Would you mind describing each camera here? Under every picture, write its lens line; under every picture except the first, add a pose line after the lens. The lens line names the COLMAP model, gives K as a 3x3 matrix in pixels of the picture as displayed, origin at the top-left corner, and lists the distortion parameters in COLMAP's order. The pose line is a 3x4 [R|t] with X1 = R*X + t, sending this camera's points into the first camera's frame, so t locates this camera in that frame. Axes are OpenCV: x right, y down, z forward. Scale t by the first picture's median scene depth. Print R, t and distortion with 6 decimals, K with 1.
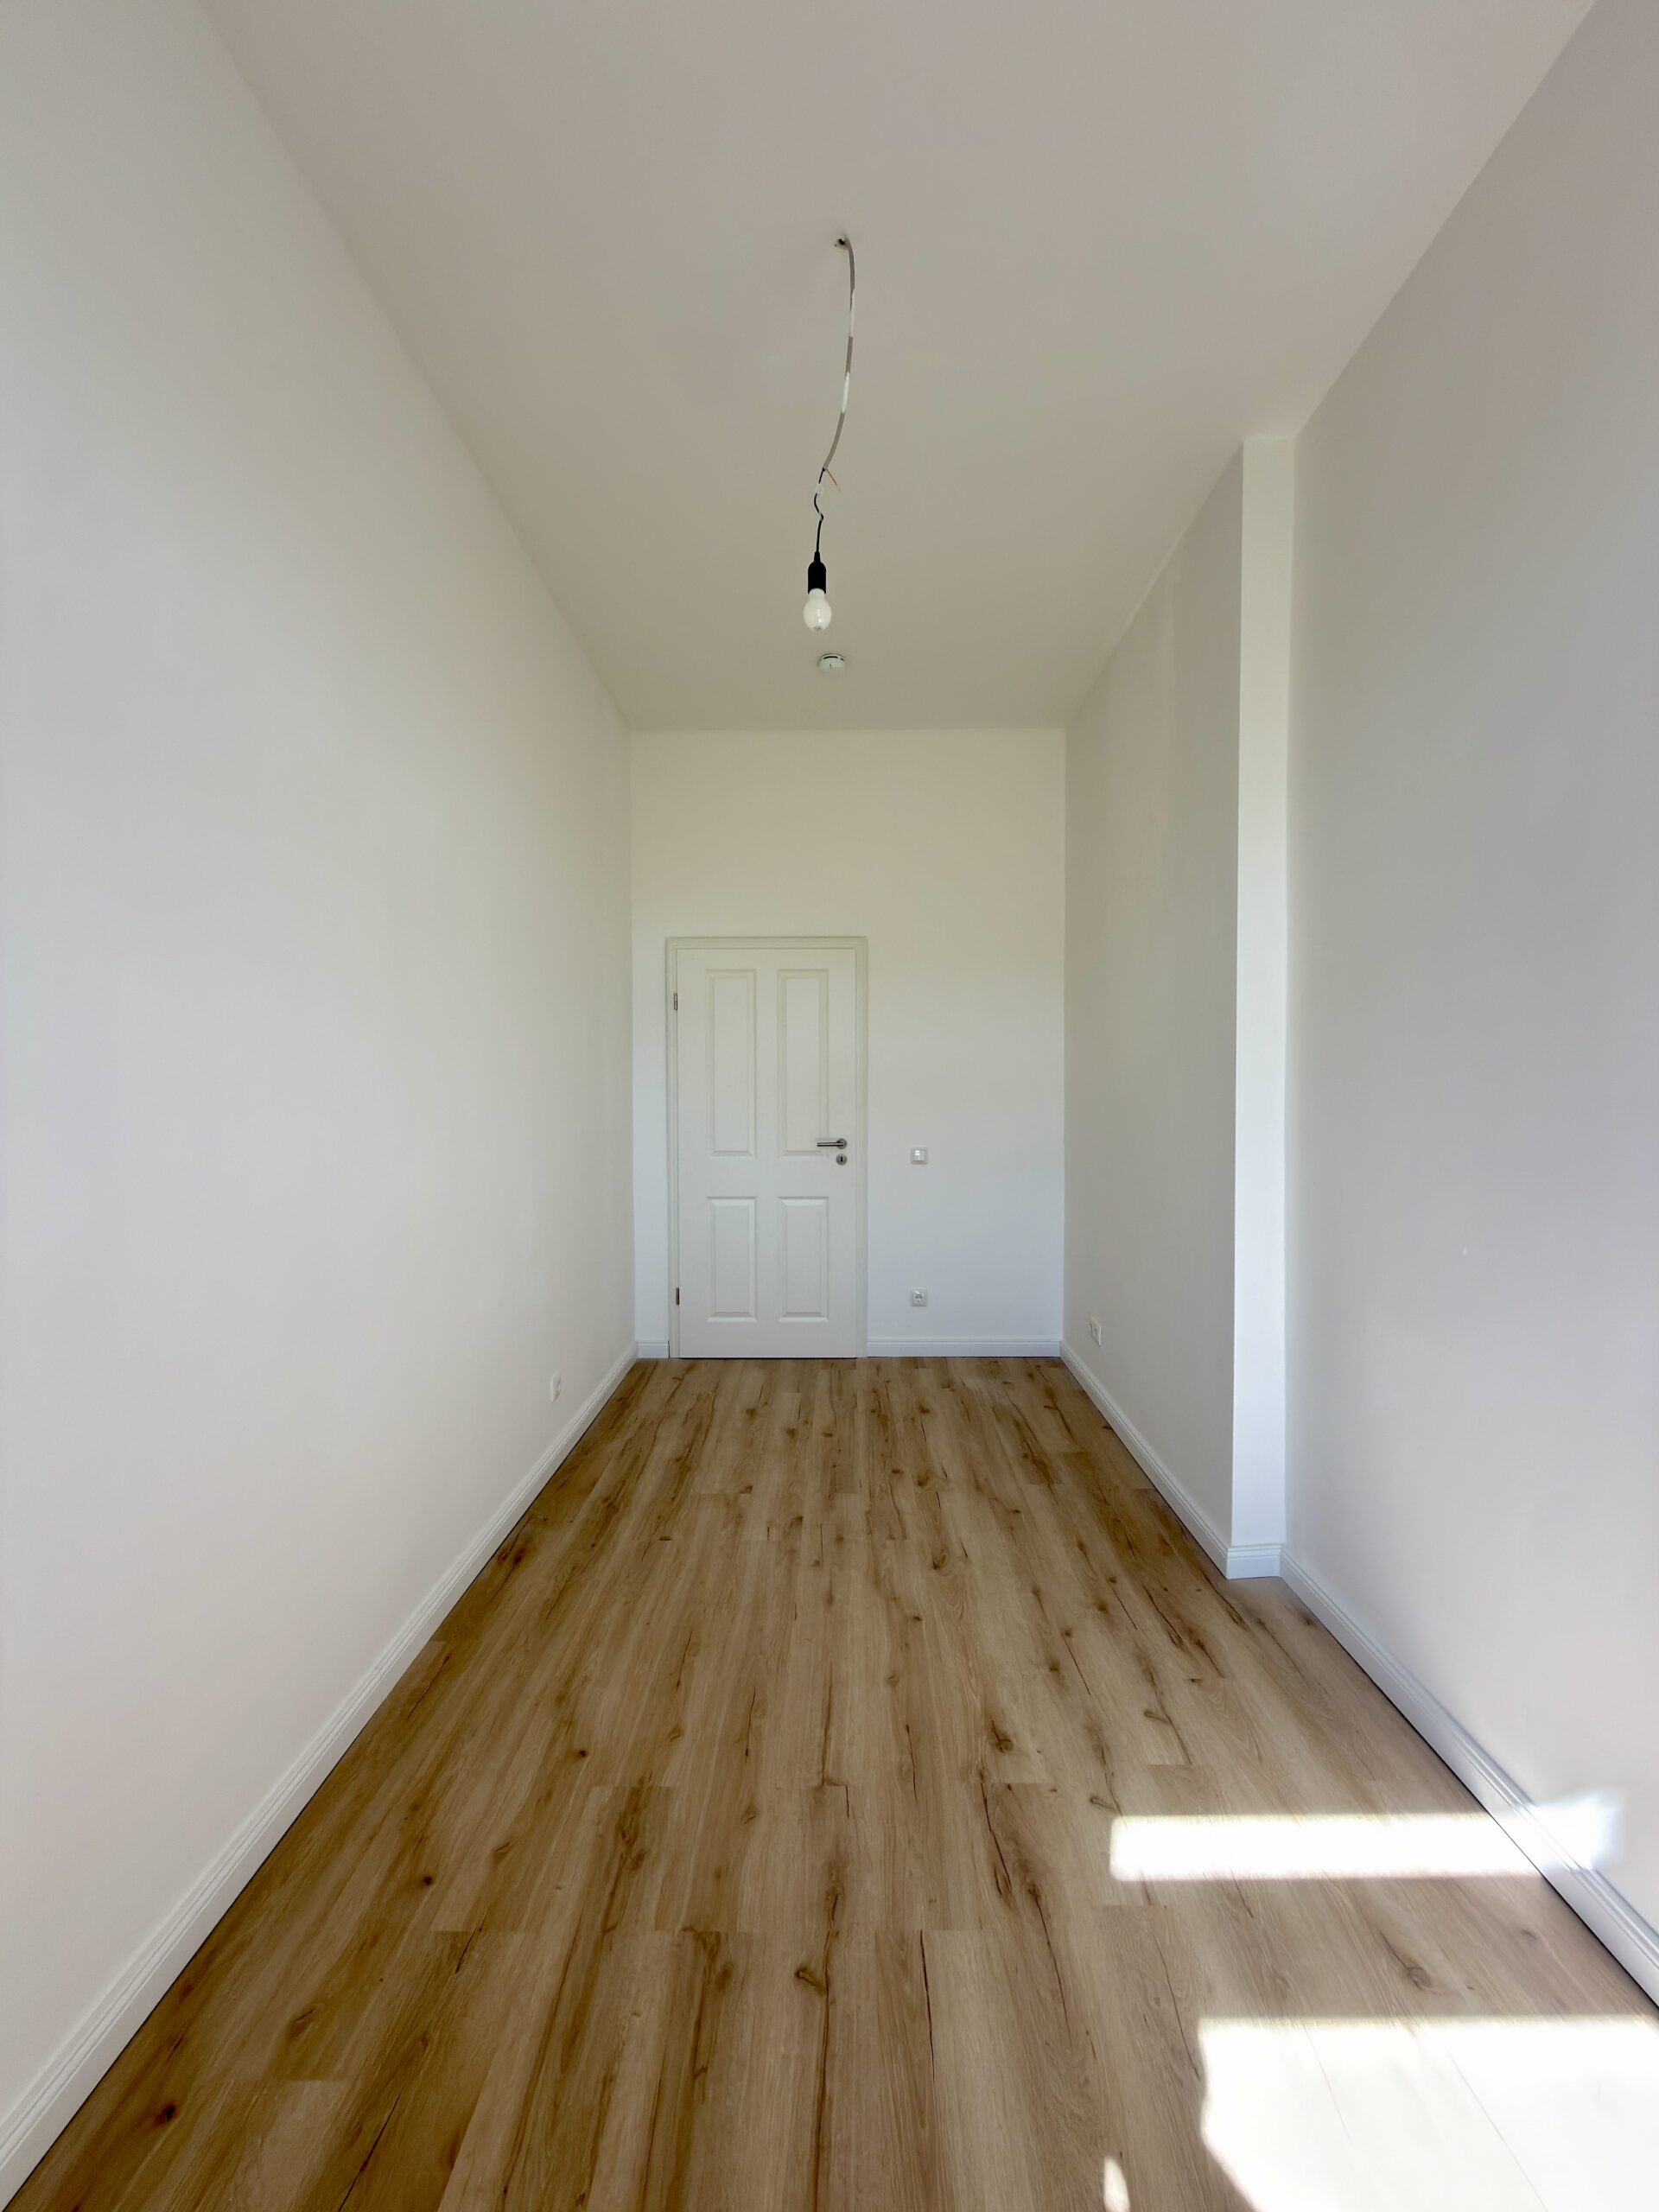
lens RADIAL K [[890.5, 0, 844.6], [0, 890.5, 1104.4], [0, 0, 1]] dist [-0.002706, -0.000262]
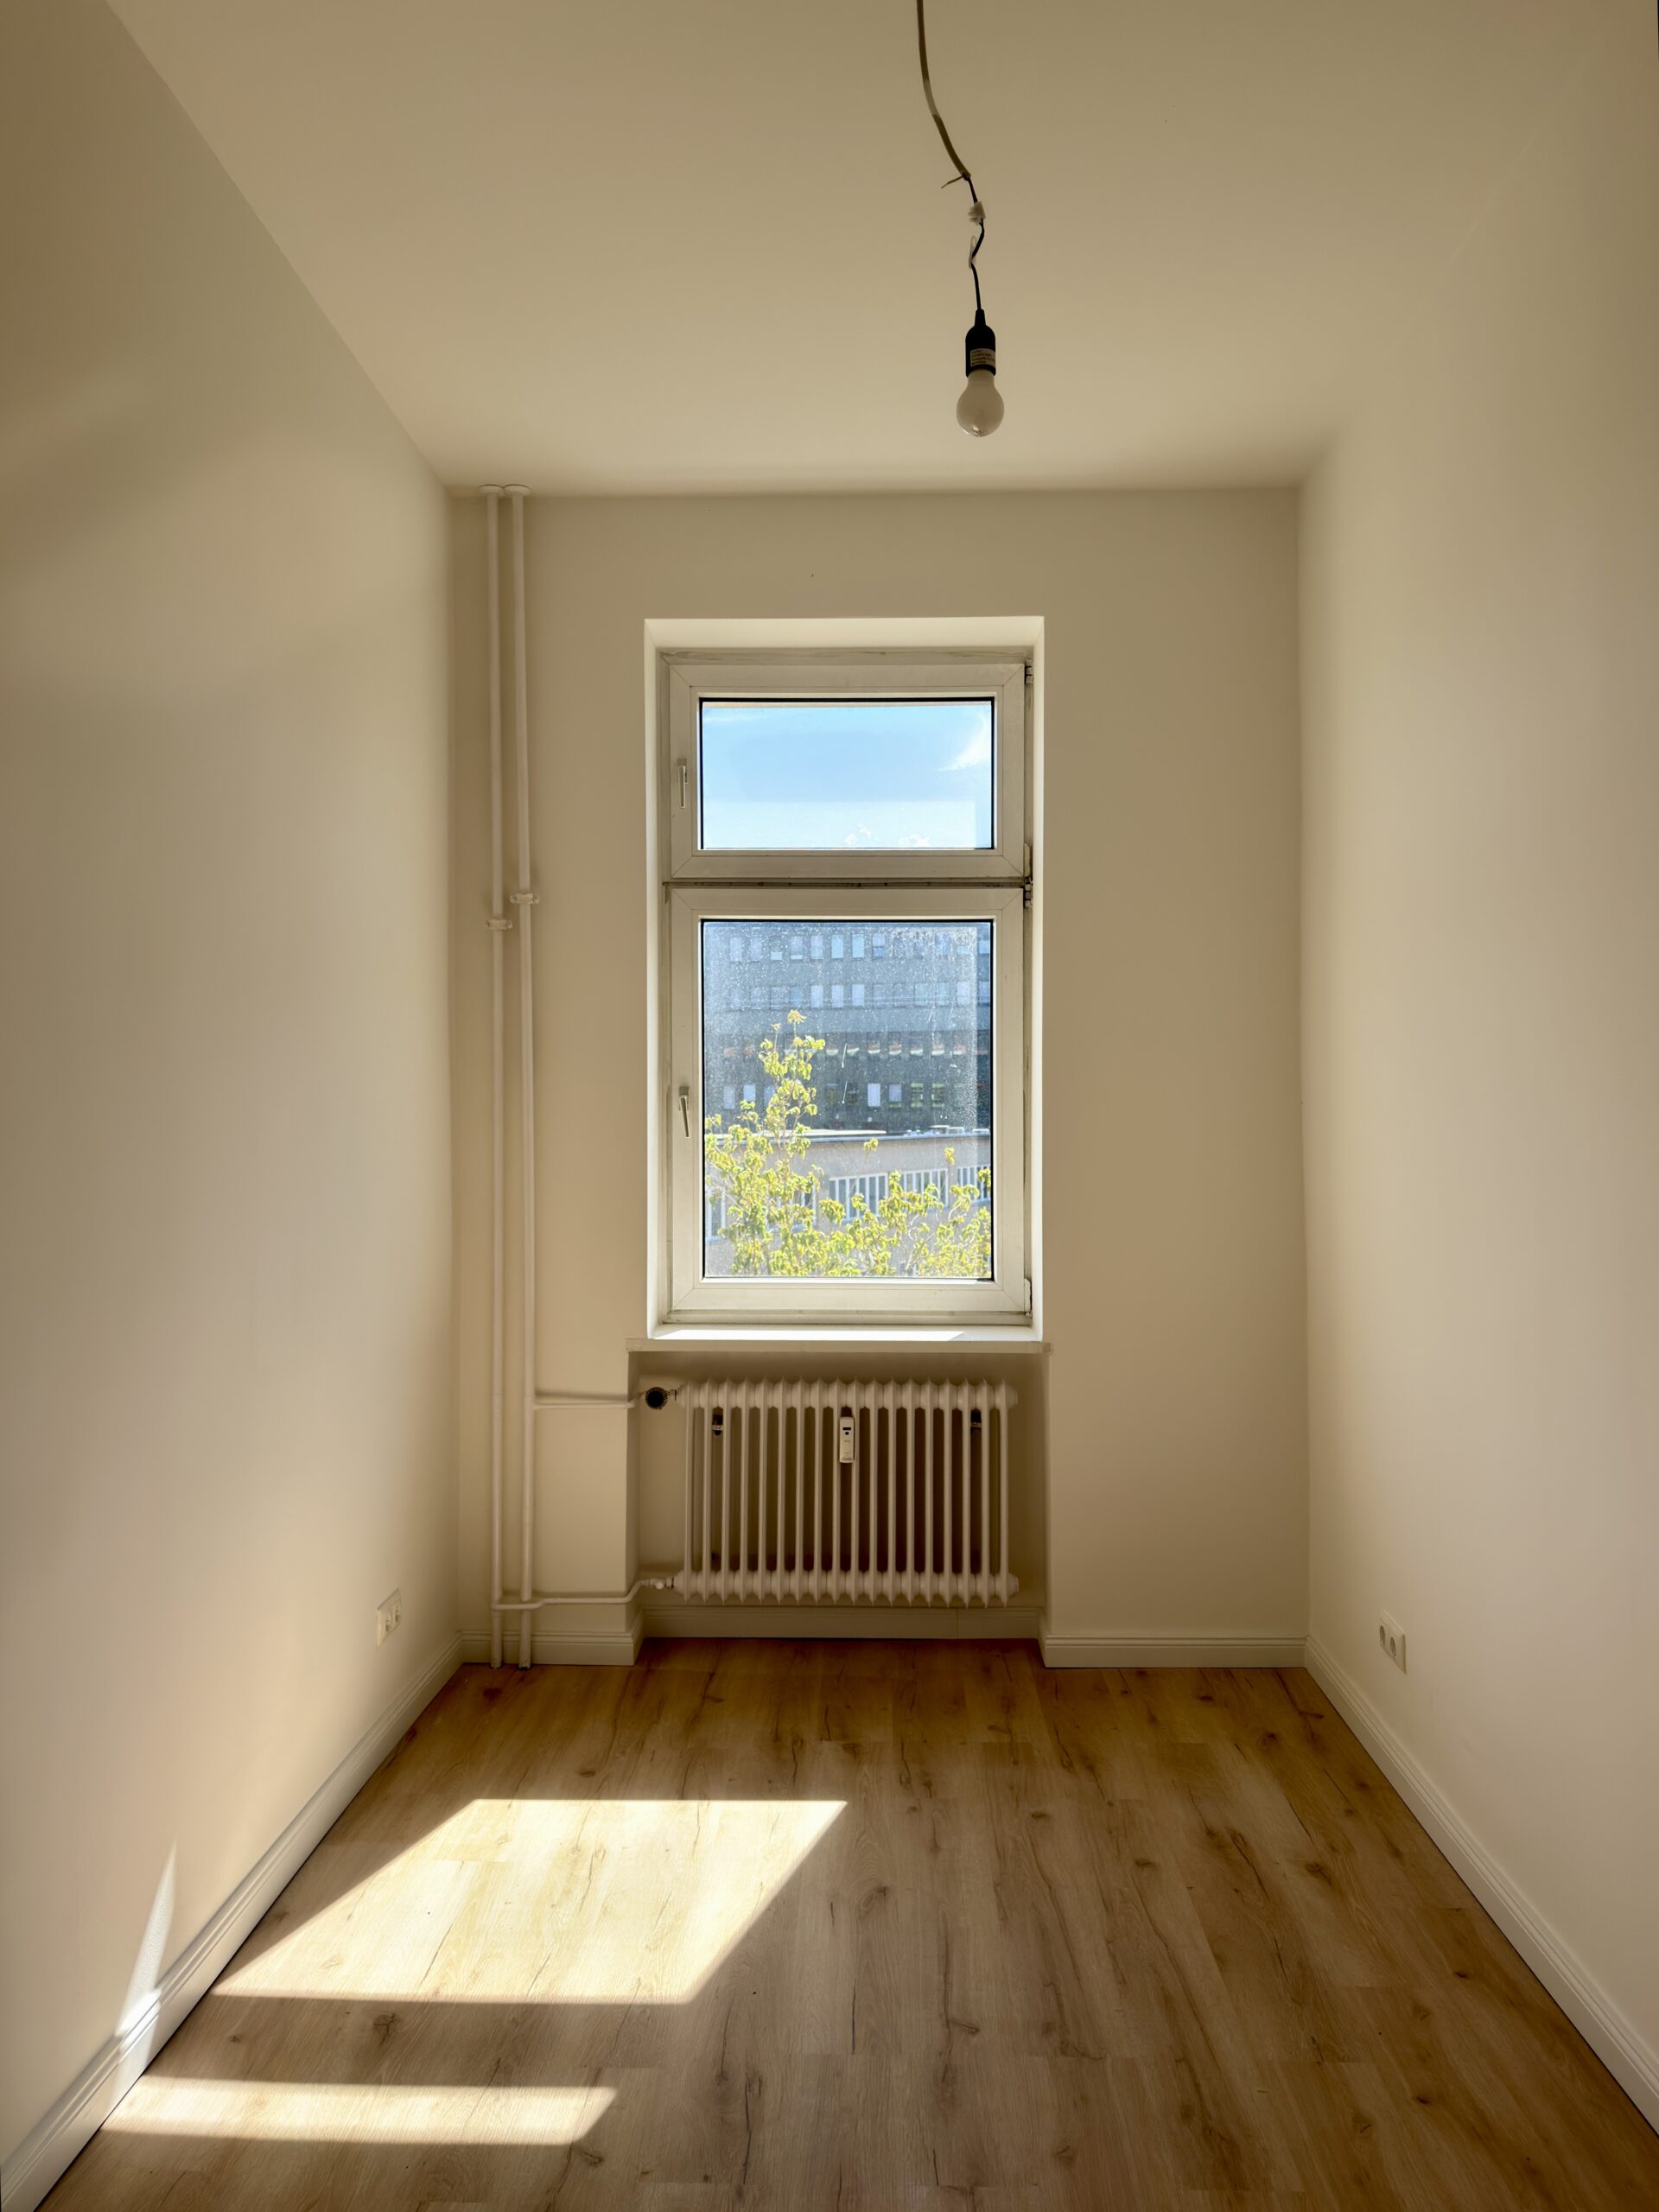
lens RADIAL K [[1629.4, 0, 829.5], [0, 1629.4, 1106.0], [0, 0, 1]] dist [-0.141167, 0.004674]
pose [[-0.999662, 0.008193, 0.024681, 0.059282], [0.008552, 0.999859, 0.014476, -0.111033], [-0.024559, 0.014682, -0.999591, 2.532057]]
